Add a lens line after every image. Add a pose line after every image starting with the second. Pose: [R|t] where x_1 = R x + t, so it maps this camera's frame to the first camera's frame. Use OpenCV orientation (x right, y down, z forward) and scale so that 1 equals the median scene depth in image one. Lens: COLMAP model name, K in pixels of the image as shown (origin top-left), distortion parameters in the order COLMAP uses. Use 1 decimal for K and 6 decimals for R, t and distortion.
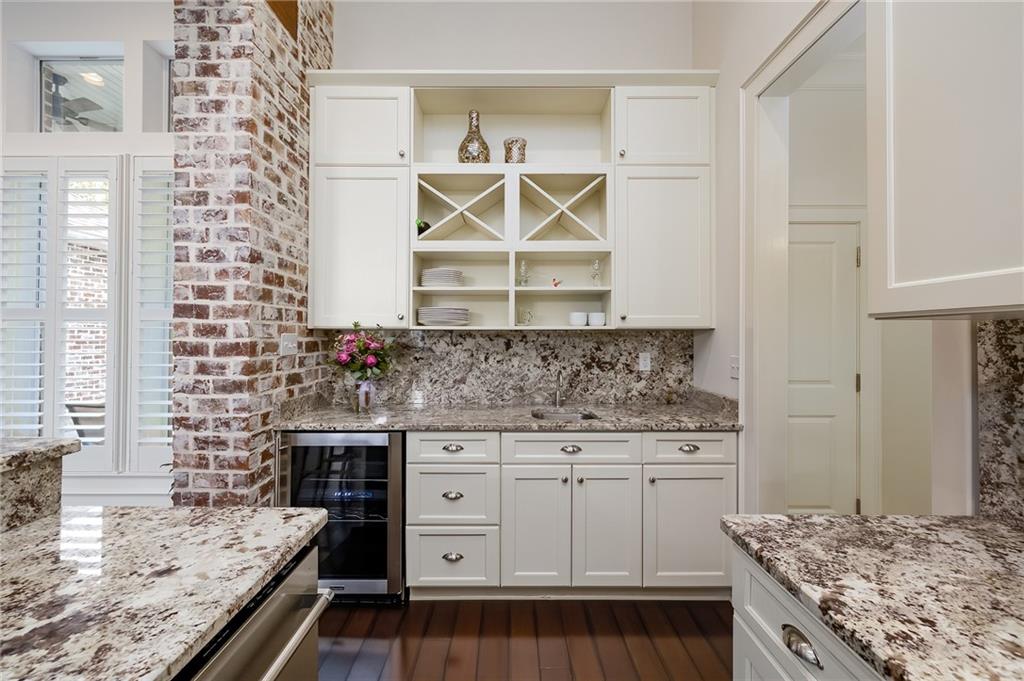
lens RADIAL K [[433.4, 0, 510.0], [0, 433.4, 332.4], [0, 0, 1]] dist [0.000475, -0.000189]
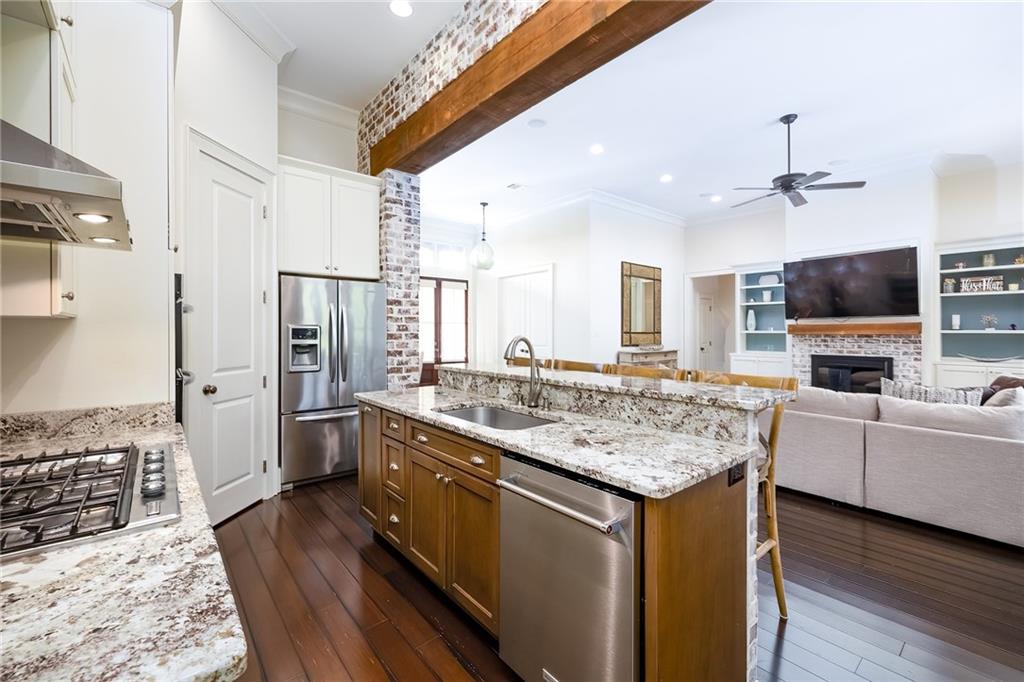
lens RADIAL K [[433.4, 0, 510.0], [0, 433.4, 332.9], [0, 0, 1]] dist [0.000475, -0.000189]
pose [[-0.774506, -0.001519, -0.632565, 0.314906], [0.002610, 0.999981, -0.005597, 0.010382], [0.632561, -0.005986, -0.774487, 0.904075]]
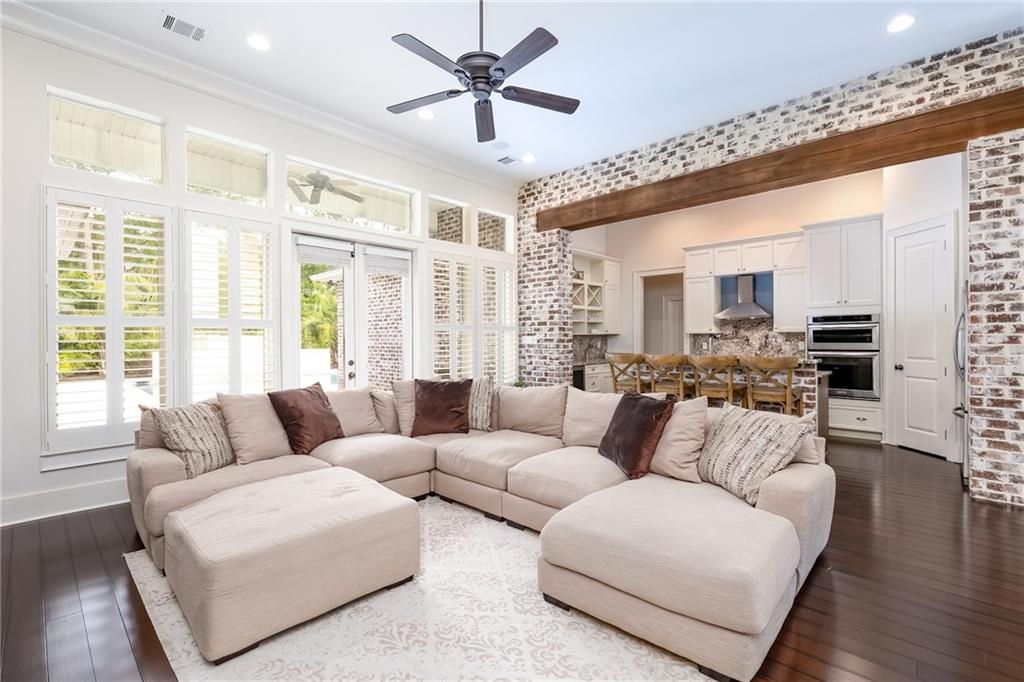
lens RADIAL K [[459.0, 0, 510.6], [0, 459.0, 338.8], [0, 0, 1]] dist [-0.000669, 0.000318]
pose [[0.684997, -0.007185, 0.728511, -3.530047], [0.000670, 0.999957, 0.009232, -0.007941], [-0.728546, -0.005836, 0.684972, -1.097002]]
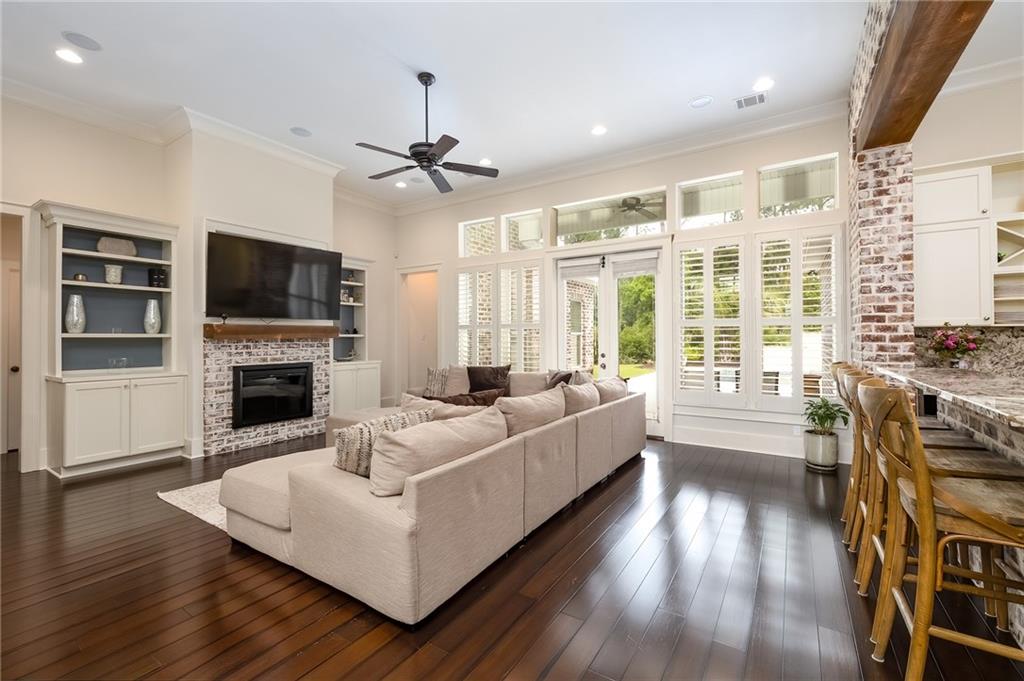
lens RADIAL K [[433.4, 0, 510.0], [0, 433.4, 332.4], [0, 0, 1]] dist [0.000475, -0.000189]
pose [[0.834274, -0.012318, -0.551212, -1.019811], [0.011362, 0.999922, -0.005149, 0.003107], [0.551233, -0.001968, 0.834349, -1.504619]]
